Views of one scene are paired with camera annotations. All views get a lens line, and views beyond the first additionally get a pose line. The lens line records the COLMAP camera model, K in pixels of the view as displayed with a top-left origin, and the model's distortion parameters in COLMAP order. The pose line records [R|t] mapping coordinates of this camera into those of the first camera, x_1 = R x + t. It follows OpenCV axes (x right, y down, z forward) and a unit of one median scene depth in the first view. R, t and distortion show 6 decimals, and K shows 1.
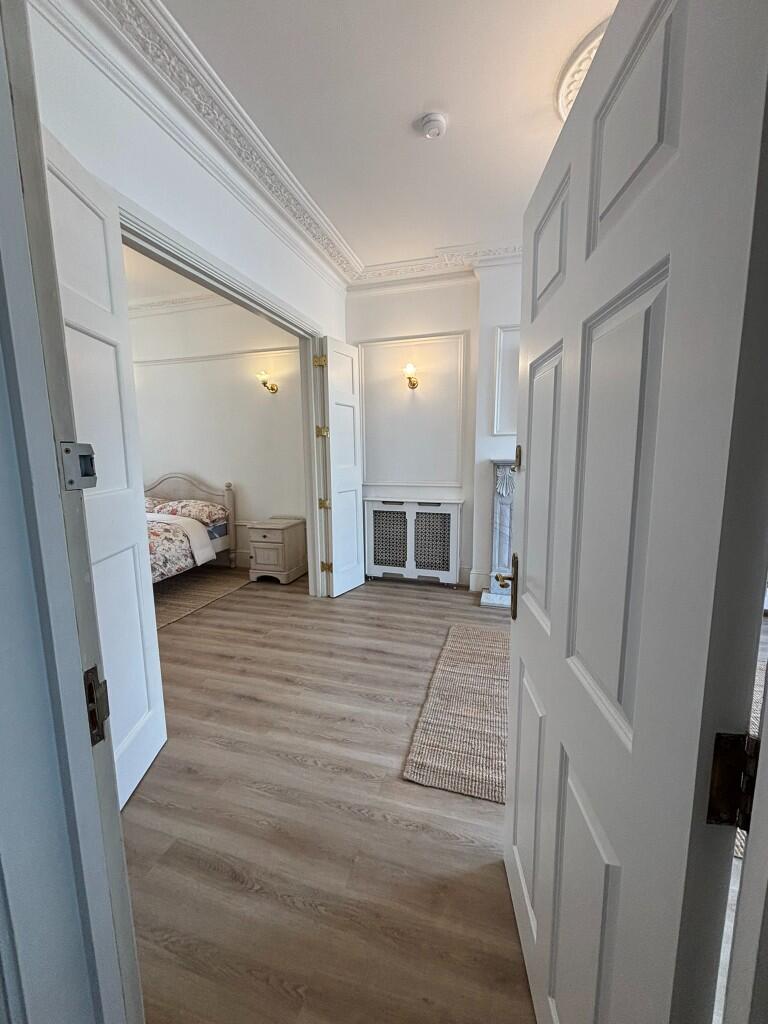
lens RADIAL K [[412.4, 0, 384.0], [0, 412.4, 512.0], [0, 0, 1]] dist [0.014872, -0.000109]
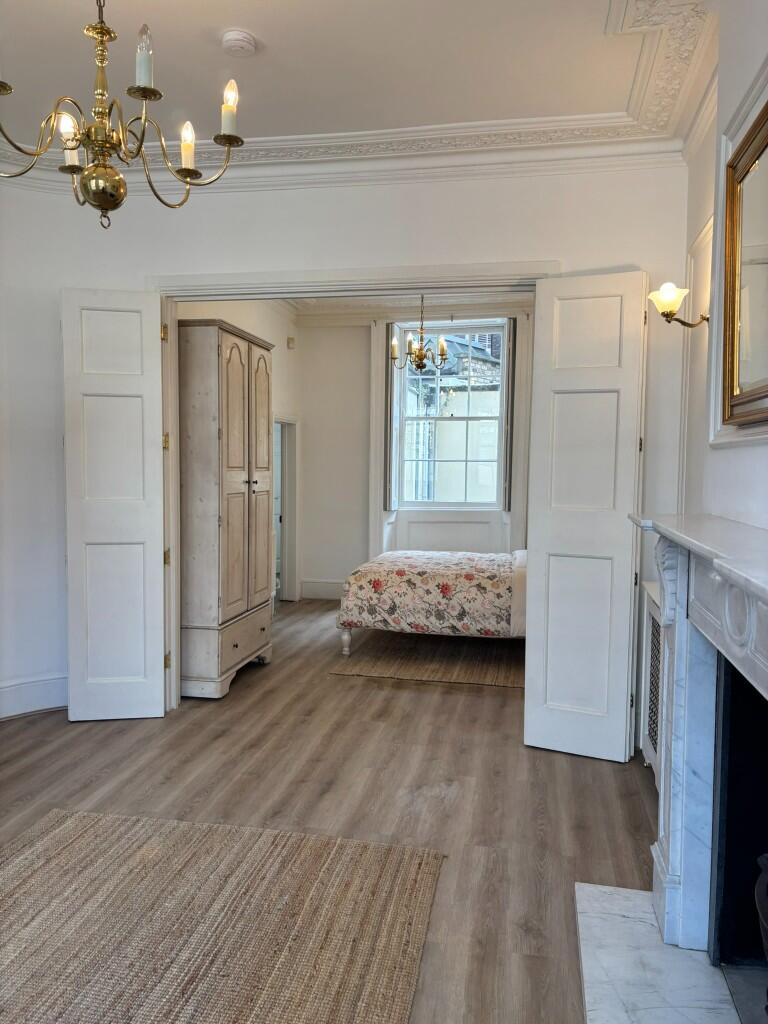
lens RADIAL K [[772.6, 0, 381.3], [0, 772.6, 518.4], [0, 0, 1]] dist [0.062592, -0.068961]
pose [[0.097872, 0.085414, -0.991527, 0.999394], [-0.158122, 0.984989, 0.069243, -0.150513], [0.982557, 0.150005, 0.109909, 0.766292]]
